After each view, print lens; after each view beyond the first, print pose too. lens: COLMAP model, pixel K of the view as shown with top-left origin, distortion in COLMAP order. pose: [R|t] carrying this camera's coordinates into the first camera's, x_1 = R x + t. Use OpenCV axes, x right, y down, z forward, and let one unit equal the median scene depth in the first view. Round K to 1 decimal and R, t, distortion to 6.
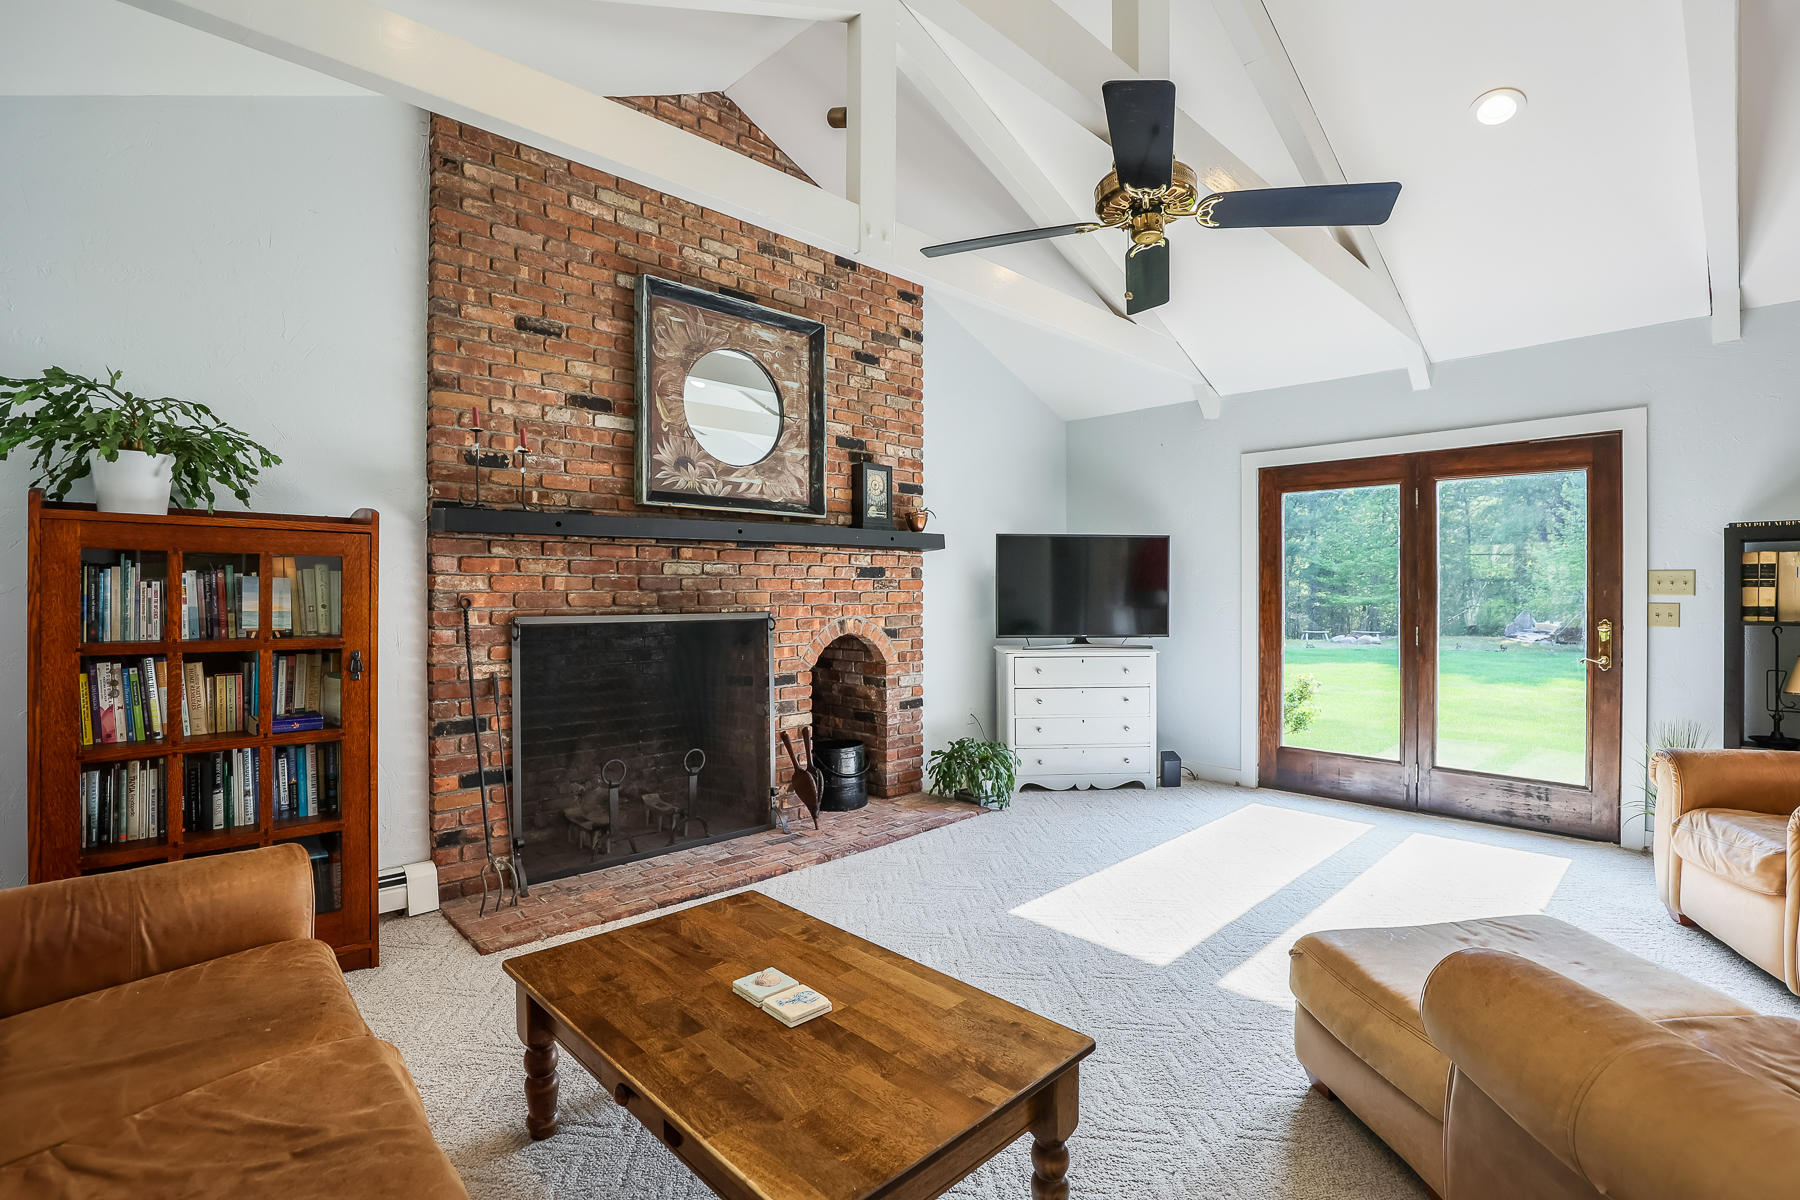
lens RADIAL K [[838.1, 0, 899.0], [0, 838.1, 591.1], [0, 0, 1]] dist [-0.025424, -0.001358]
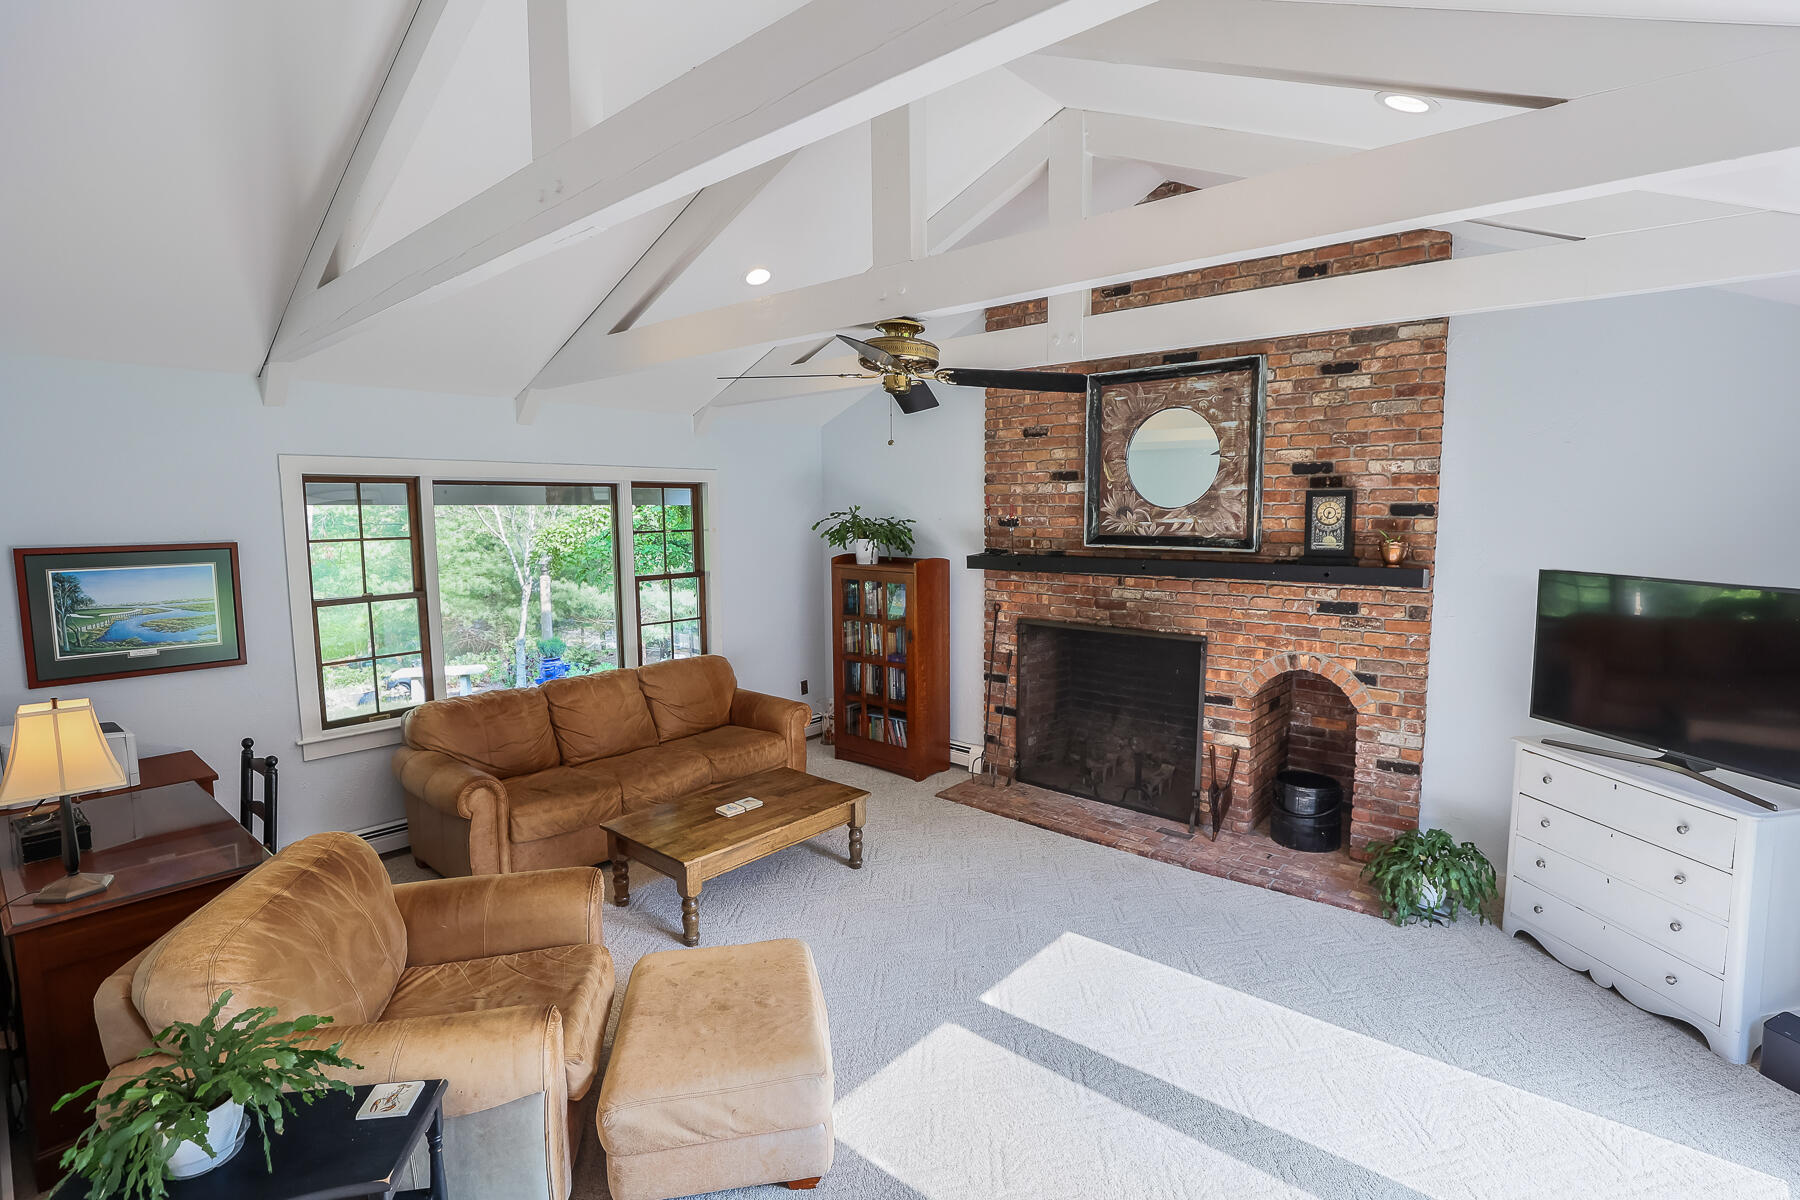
lens RADIAL K [[838.1, 0, 945.9], [0, 838.1, 589.5], [0, 0, 1]] dist [-0.025424, -0.001358]
pose [[0.116846, 0.095873, -0.988512, 0.913868], [0.002430, 0.995299, 0.096818, -0.148048], [0.993147, -0.013715, 0.116064, 0.541275]]
